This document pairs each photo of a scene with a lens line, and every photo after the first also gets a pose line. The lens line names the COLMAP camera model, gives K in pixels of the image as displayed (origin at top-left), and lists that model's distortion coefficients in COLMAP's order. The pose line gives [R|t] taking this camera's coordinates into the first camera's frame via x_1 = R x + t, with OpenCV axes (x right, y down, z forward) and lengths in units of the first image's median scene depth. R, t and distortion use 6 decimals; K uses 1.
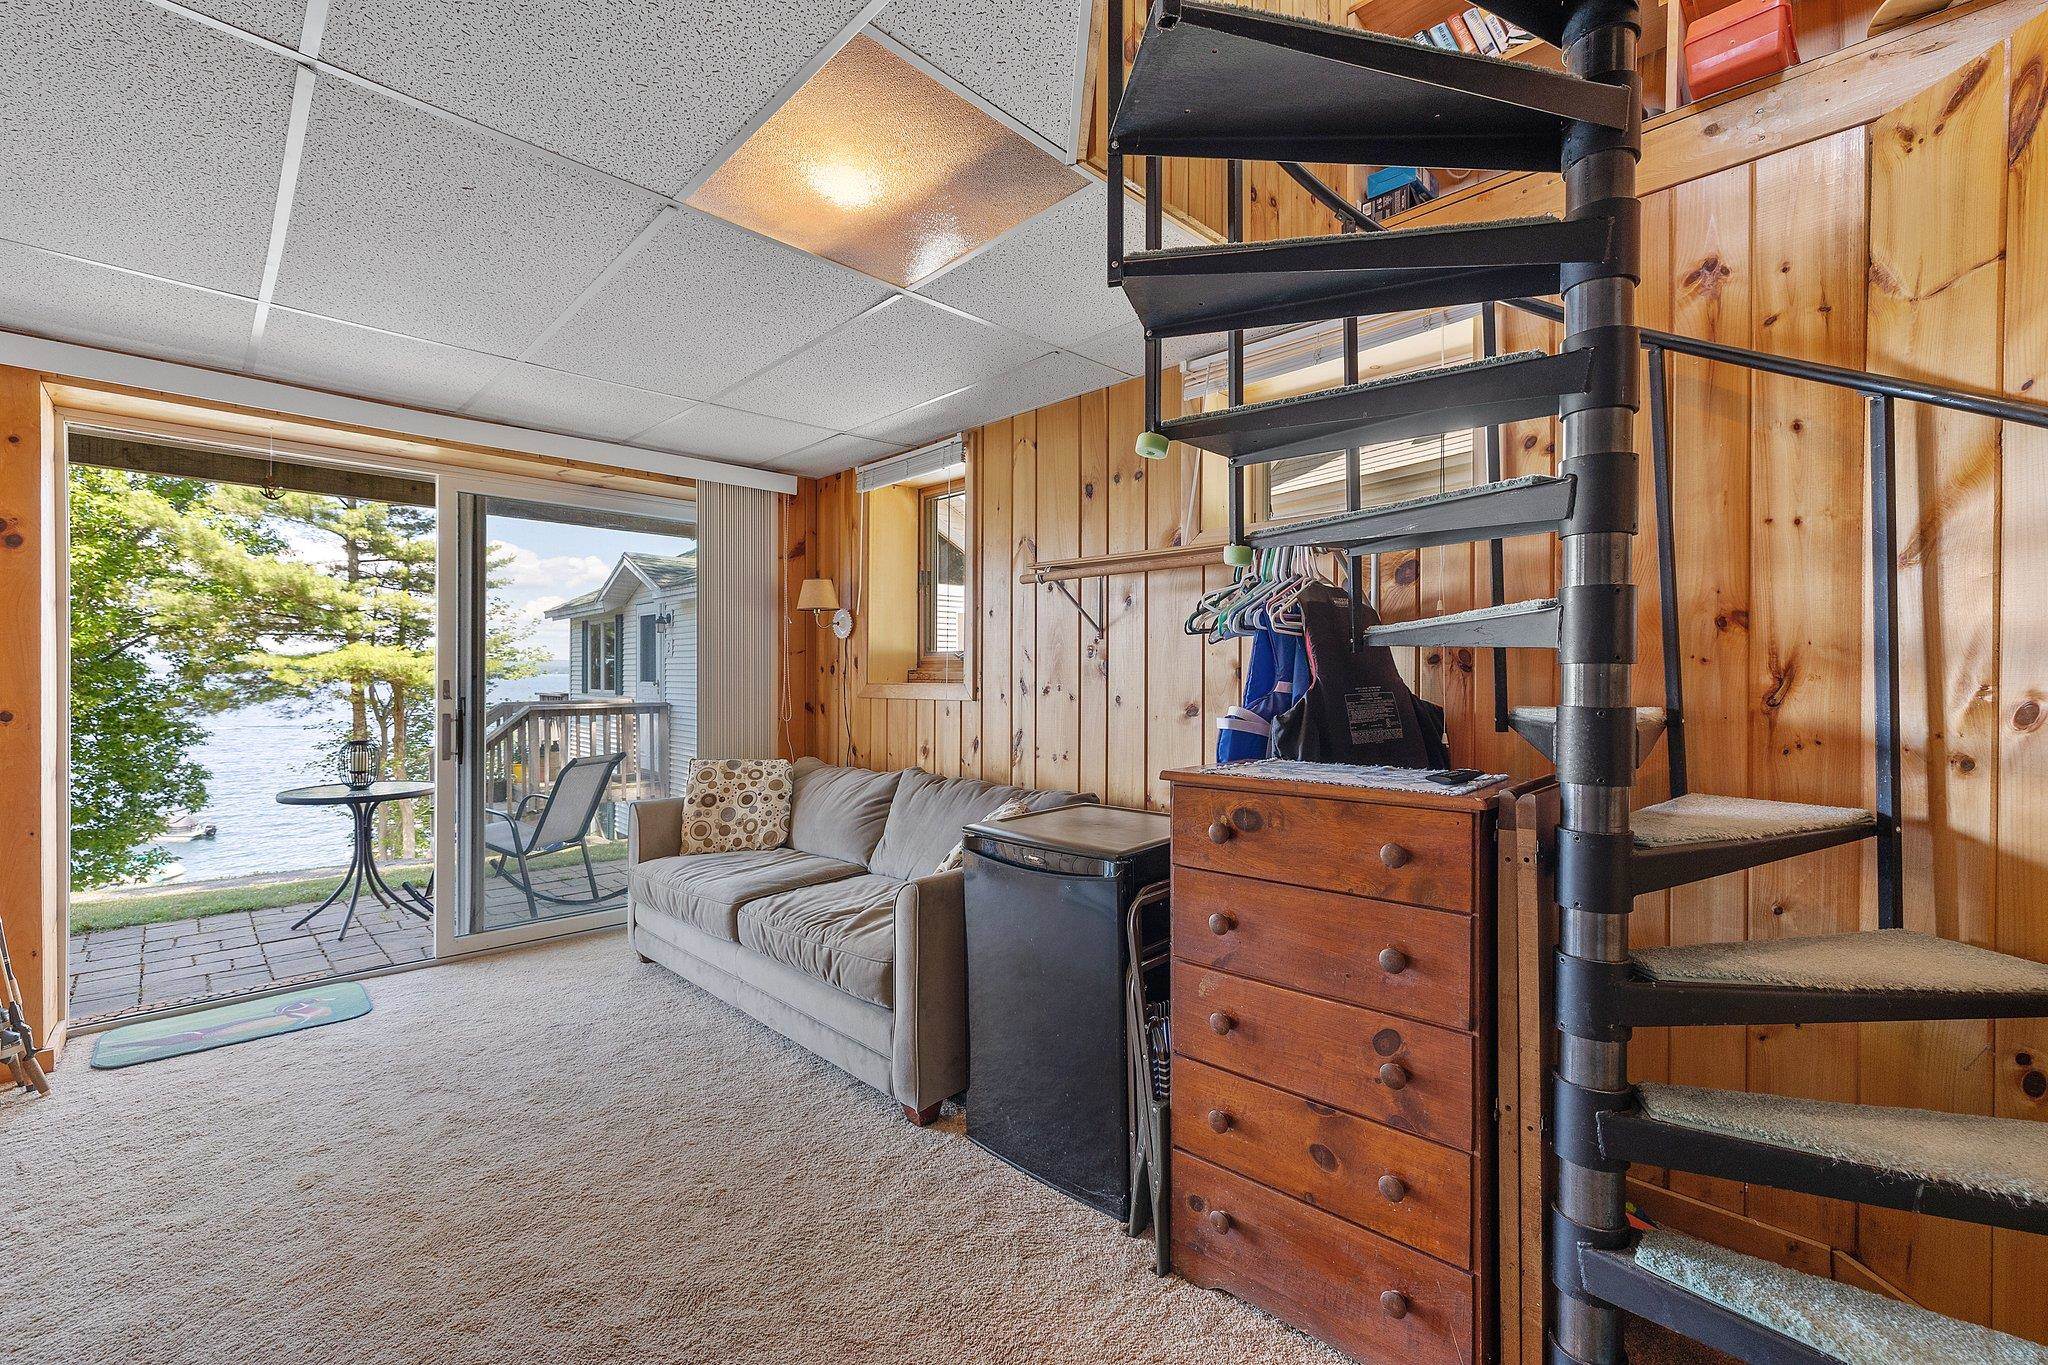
lens RADIAL K [[858.2, 0, 1013.1], [0, 858.2, 674.2], [0, 0, 1]] dist [-0.001350, 0.000114]
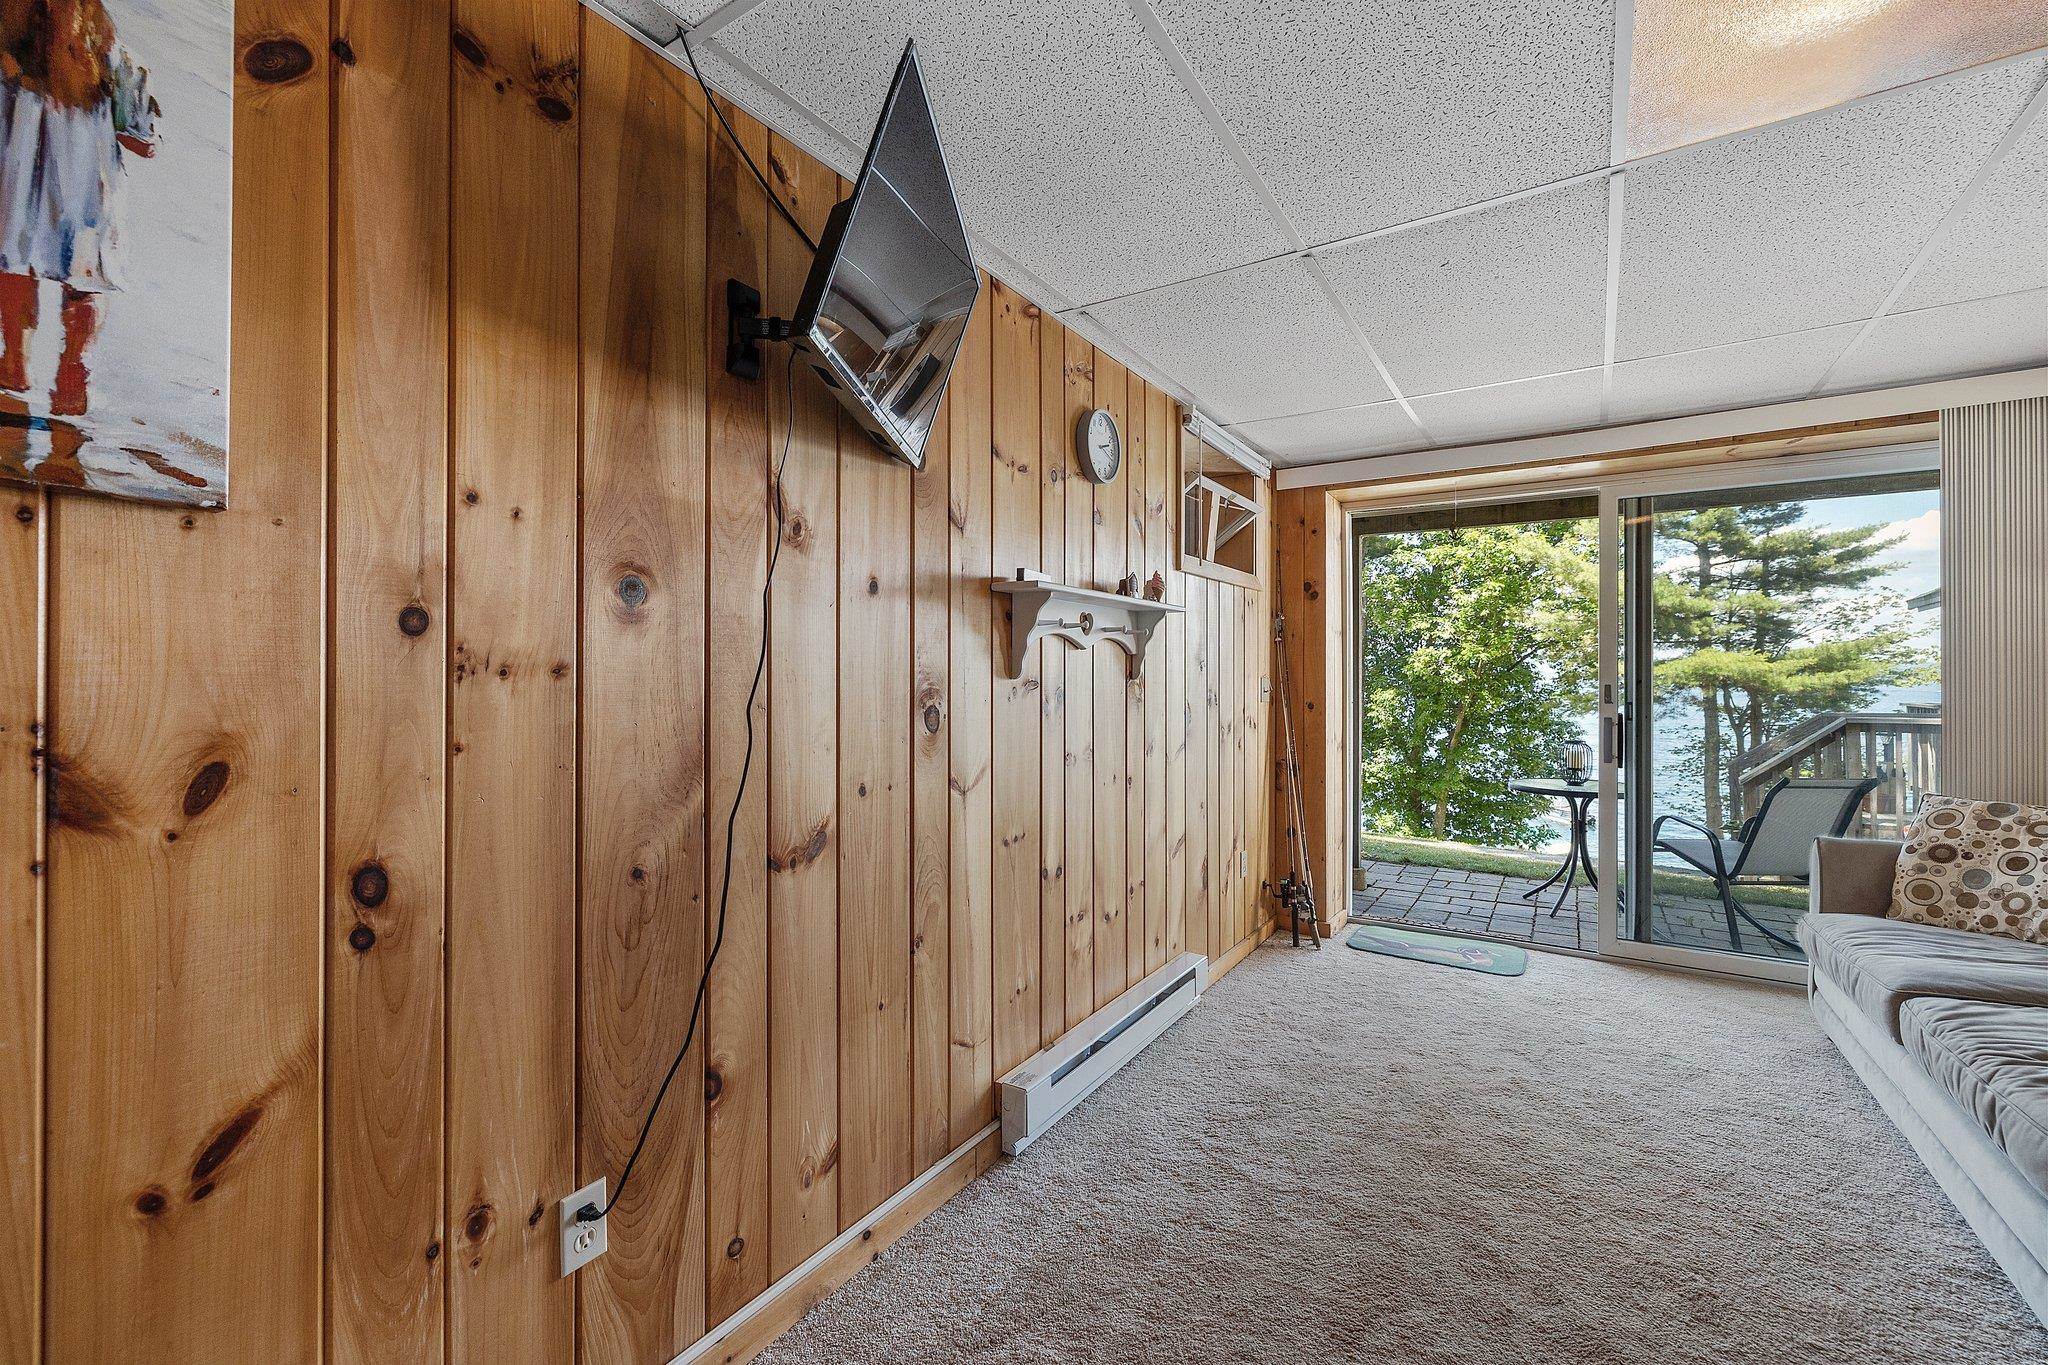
lens RADIAL K [[858.2, 0, 1013.1], [0, 858.2, 674.2], [0, 0, 1]] dist [-0.001350, 0.000114]
pose [[0.206399, -0.008347, -0.978432, 0.163326], [0.001175, 0.999965, -0.008283, 0.001475], [0.978467, 0.000560, 0.206402, 0.076504]]
